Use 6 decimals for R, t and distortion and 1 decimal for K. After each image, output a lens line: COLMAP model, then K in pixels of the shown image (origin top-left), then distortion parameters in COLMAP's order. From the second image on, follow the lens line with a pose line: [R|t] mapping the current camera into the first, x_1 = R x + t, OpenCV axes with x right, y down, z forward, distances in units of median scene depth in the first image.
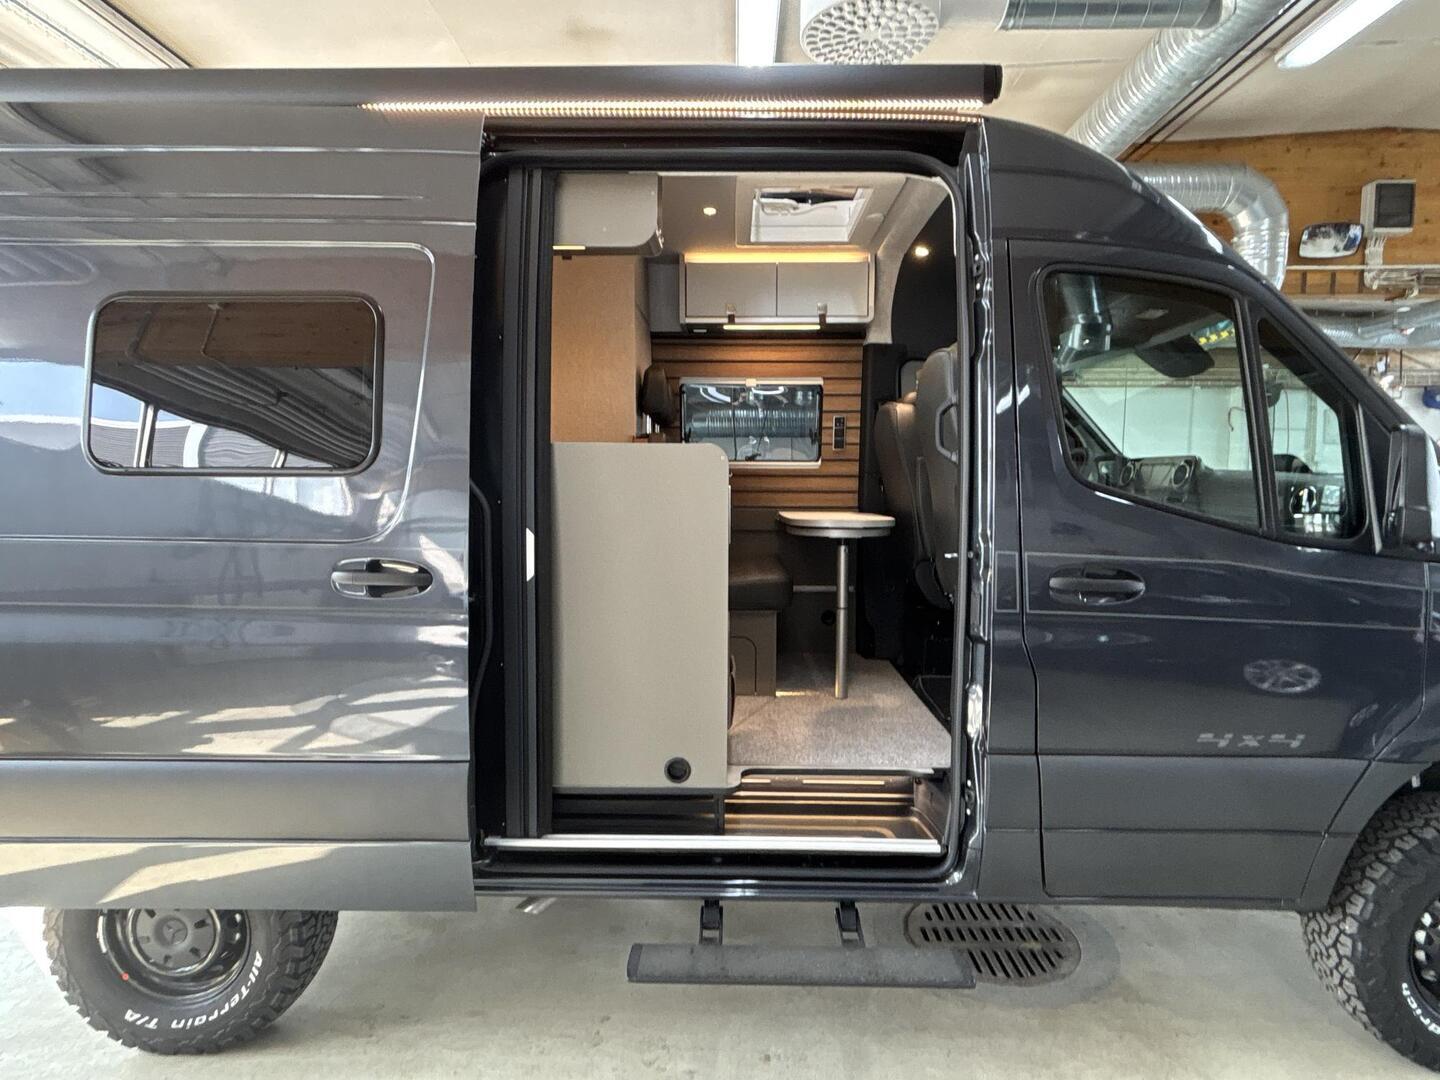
lens RADIAL K [[743.4, 0, 720.0], [0, 743.4, 540.0], [0, 0, 1]] dist [0.031612, -0.000241]
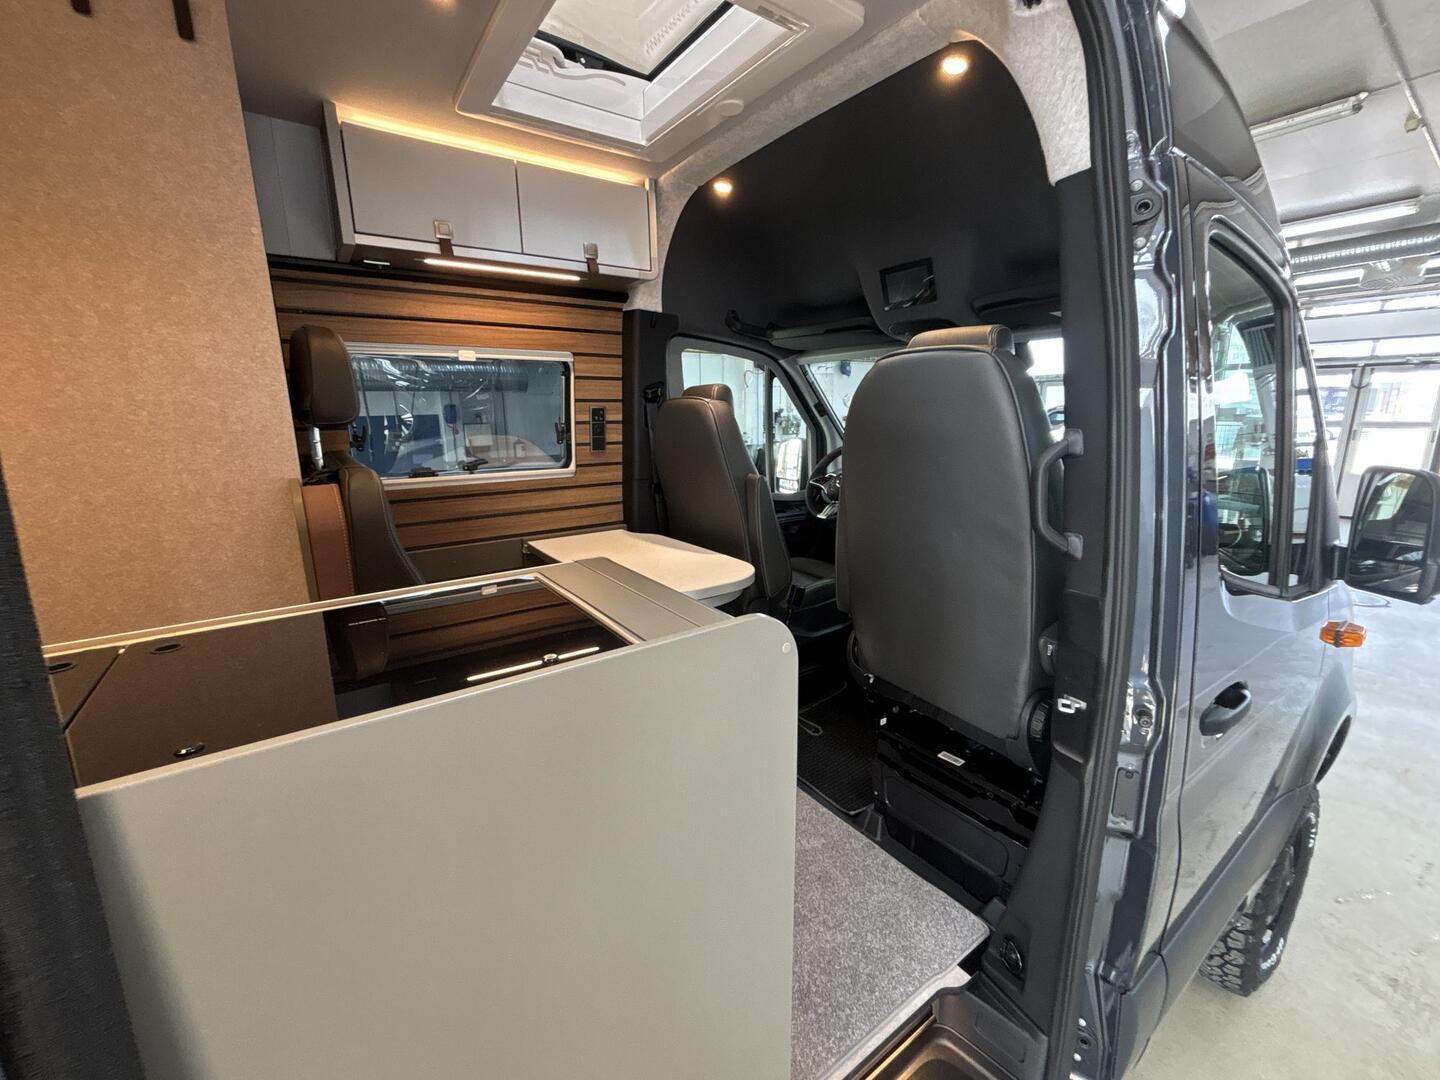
lens RADIAL K [[590.8, 0, 720.0], [0, 590.8, 540.0], [0, 0, 1]] dist [-0.002201, 0.000486]
pose [[0.806795, -0.141847, 0.573551, -0.100461], [0.067551, 0.986533, 0.148961, -0.116690], [-0.586957, -0.081437, 0.805512, 0.449839]]
